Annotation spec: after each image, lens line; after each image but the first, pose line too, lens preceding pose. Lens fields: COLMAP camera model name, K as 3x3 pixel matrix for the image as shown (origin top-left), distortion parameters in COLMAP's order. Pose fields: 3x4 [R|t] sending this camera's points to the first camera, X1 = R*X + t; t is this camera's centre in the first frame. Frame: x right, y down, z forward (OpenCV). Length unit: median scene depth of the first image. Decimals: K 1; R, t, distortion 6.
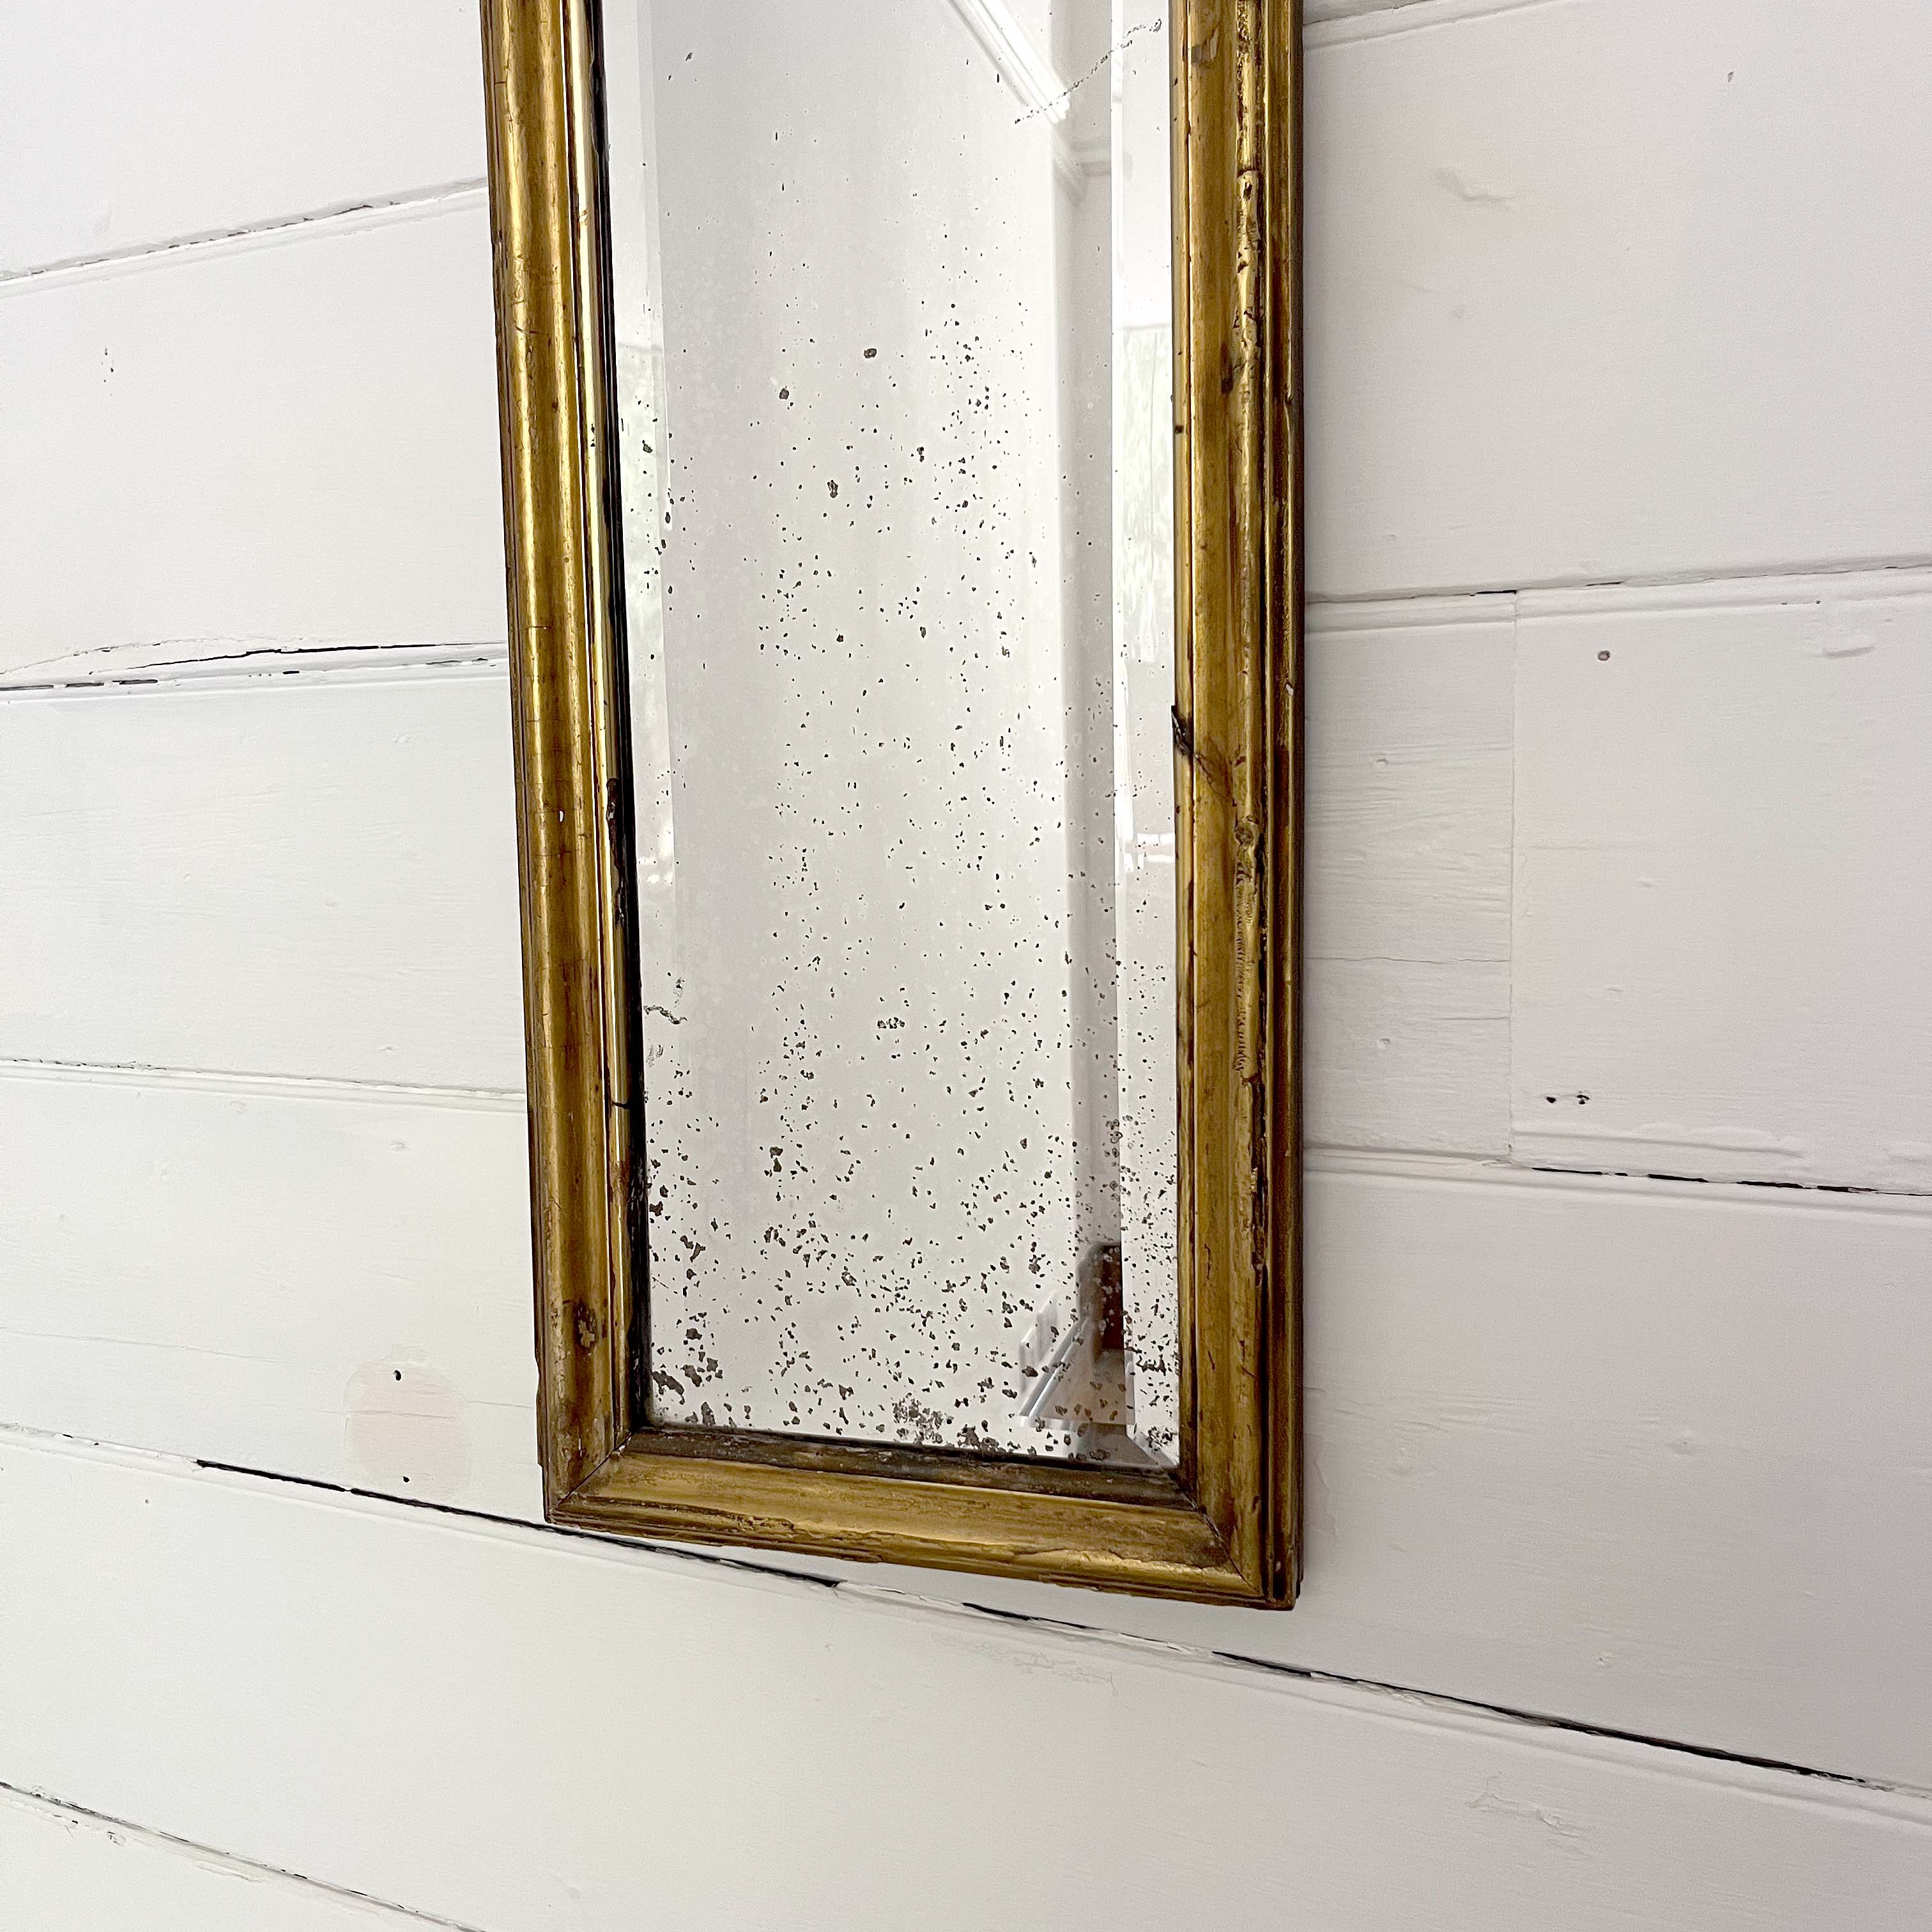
lens RADIAL K [[2007.5, 0, 966.0], [0, 2007.5, 966.0], [0, 0, 1]] dist [0.106214, -0.161648]
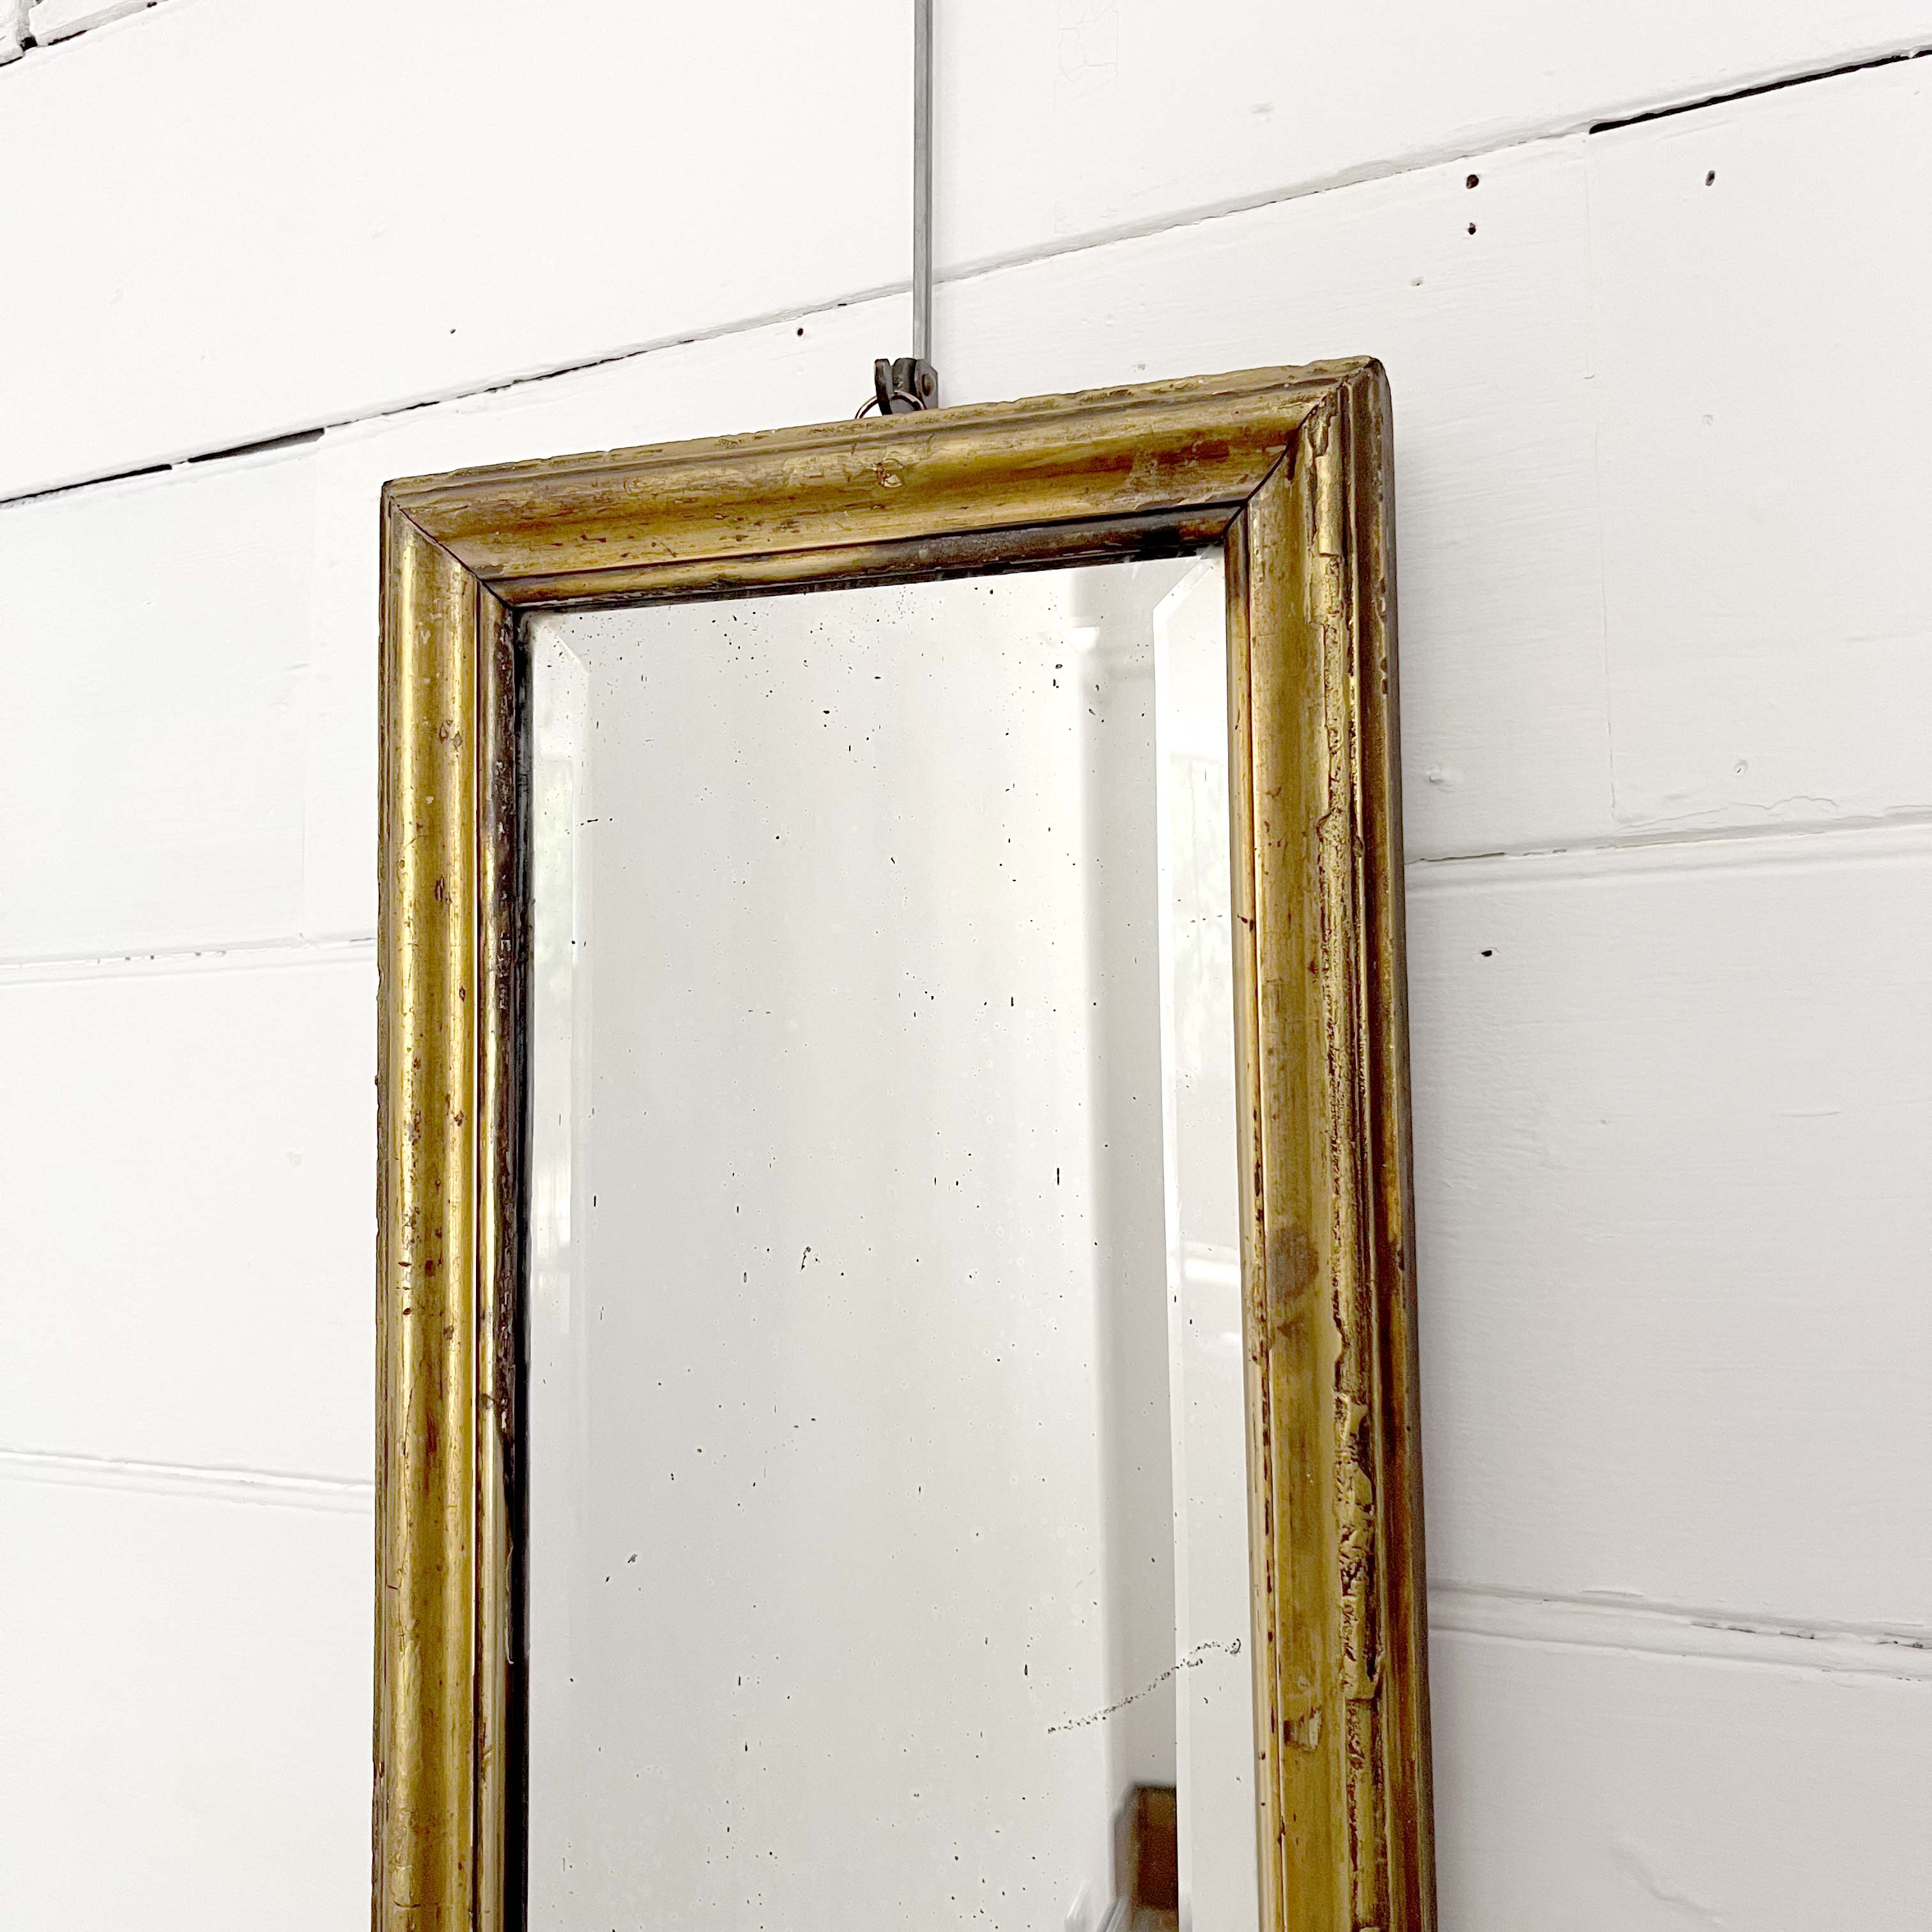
lens RADIAL K [[2019.1, 0, 967.0], [0, 2019.1, 985.3], [0, 0, 1]] dist [0.116163, -0.243463]
pose [[0.999886, 0.003275, -0.014724, 0.003666], [-0.005497, 0.988126, -0.153546, -0.536097], [0.014047, 0.153609, 0.988032, 0.188462]]
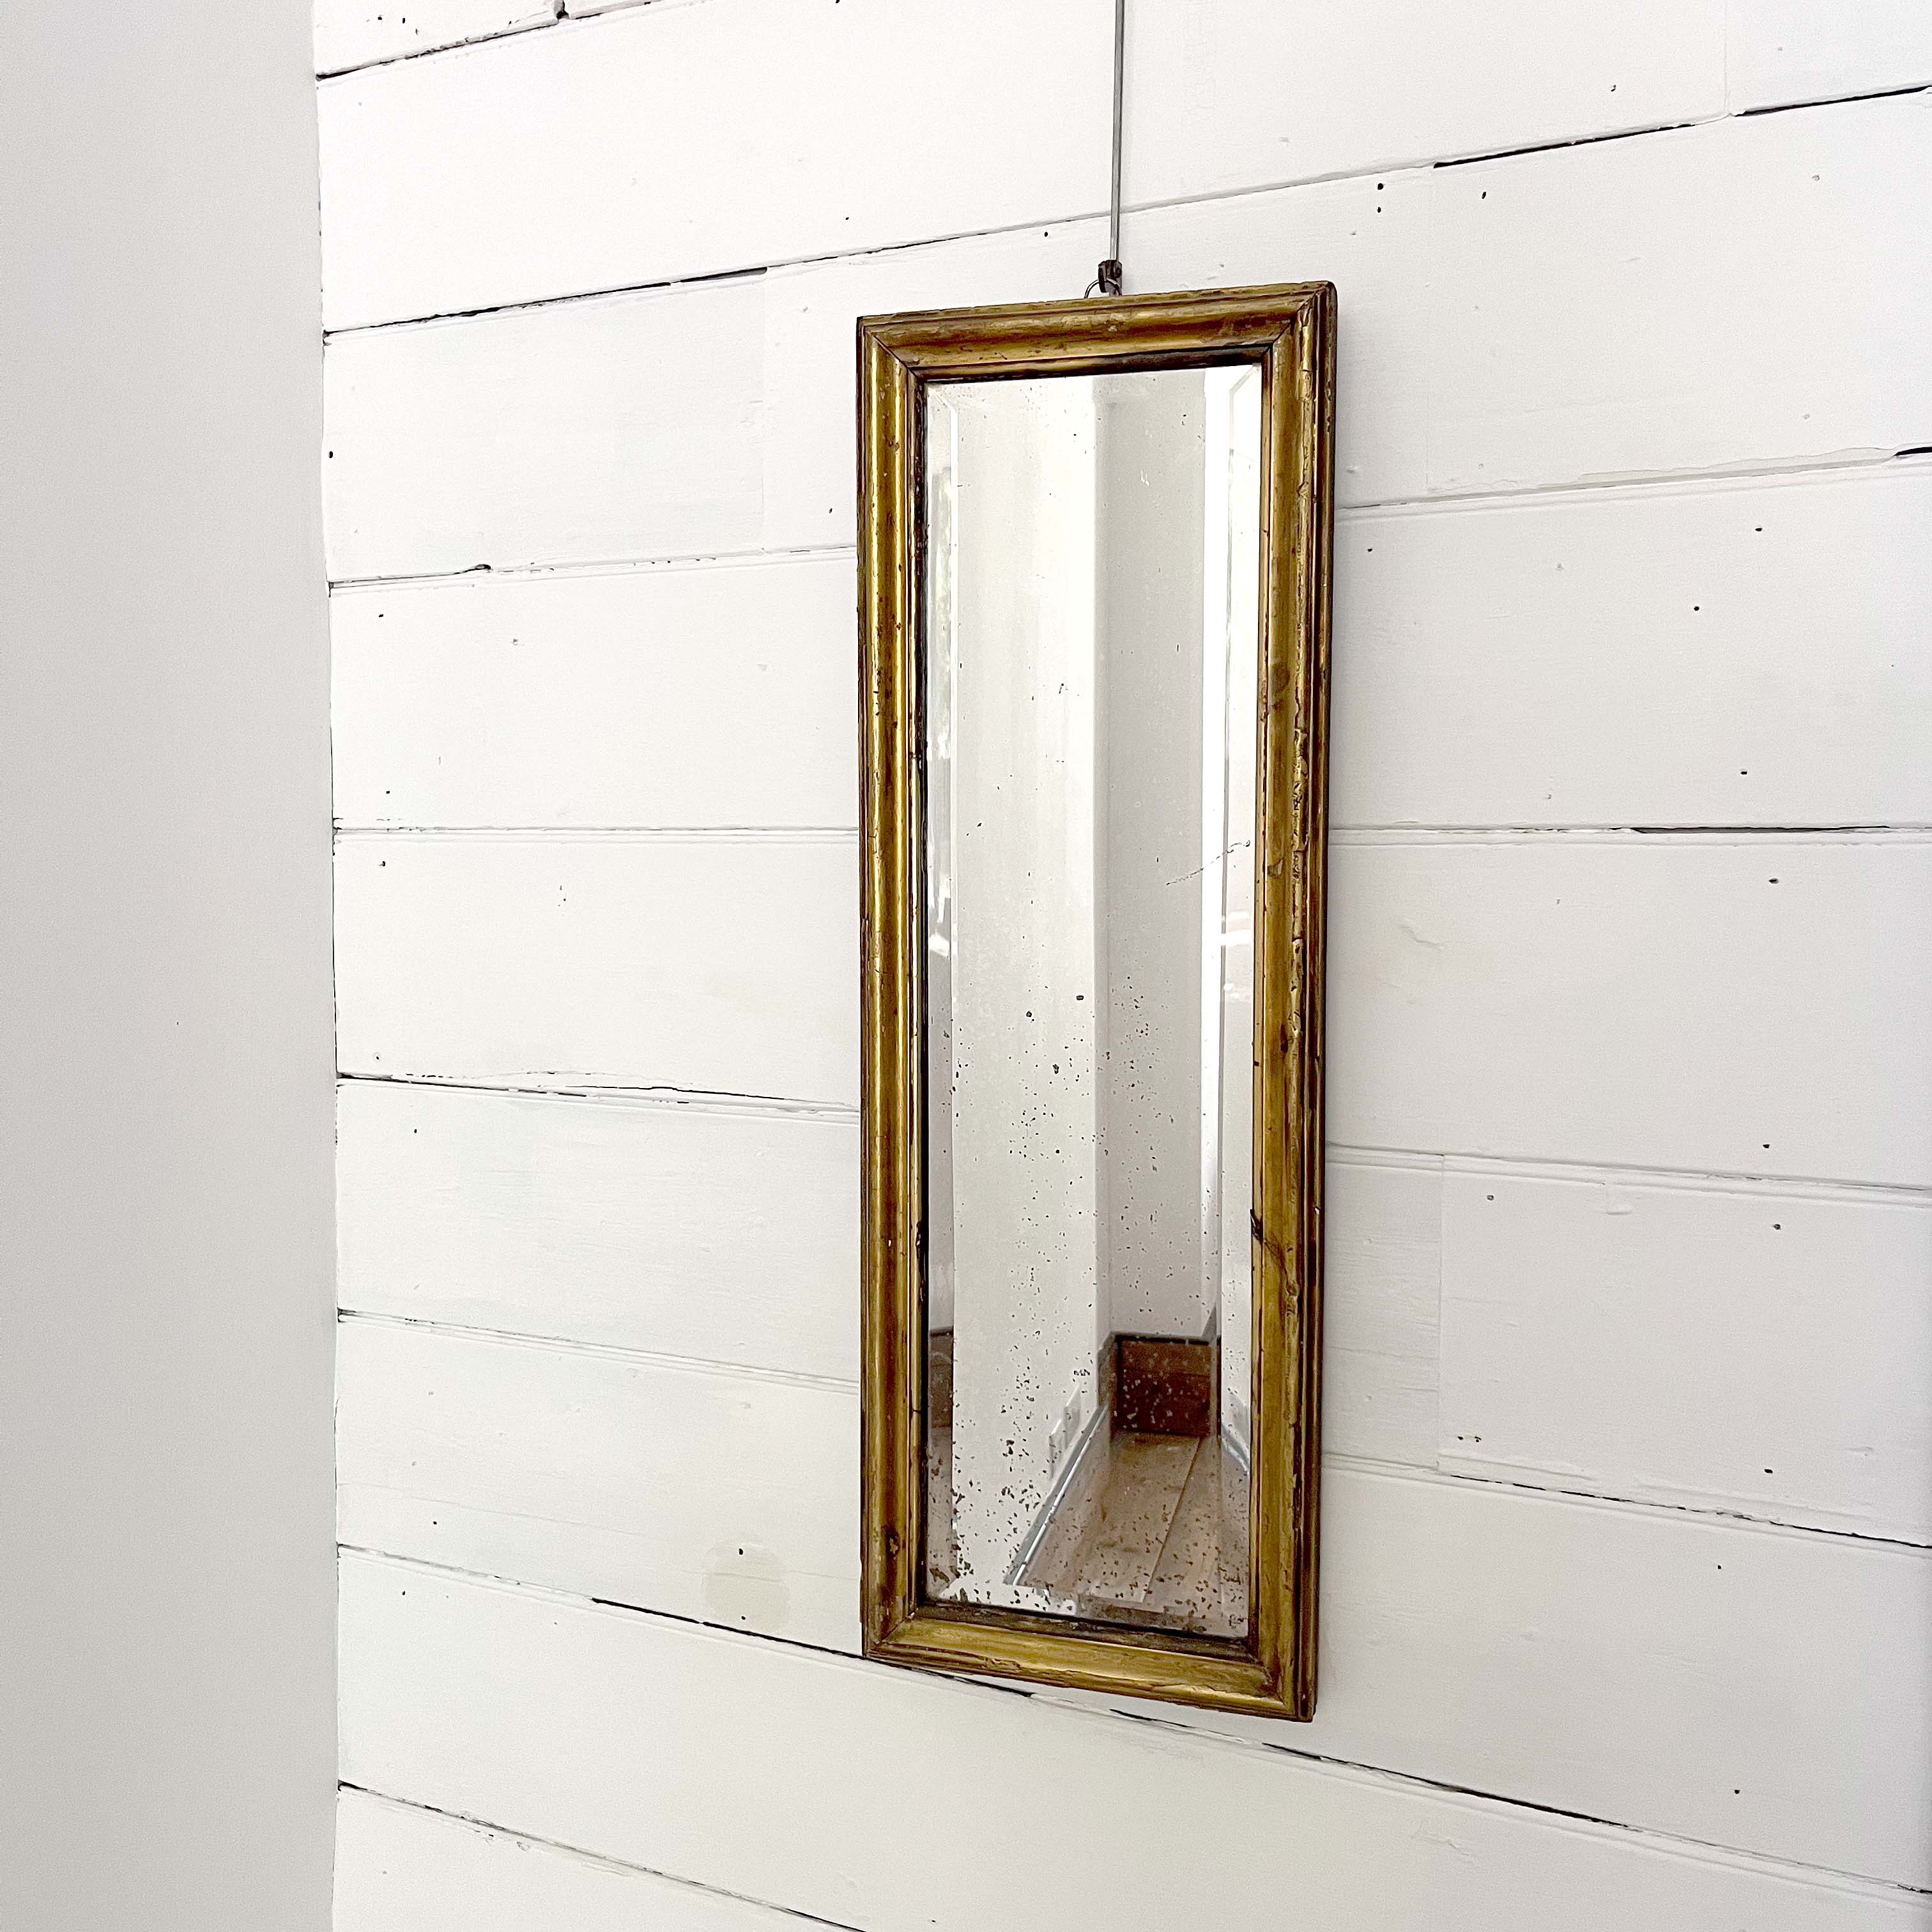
lens RADIAL K [[2019.1, 0, 967.0], [0, 2019.1, 985.3], [0, 0, 1]] dist [0.116163, -0.243463]
pose [[0.999849, 0.017310, 0.001644, -0.144611], [-0.017292, 0.999793, -0.010688, -0.283214], [-0.001829, 0.010658, 0.999942, -0.741207]]
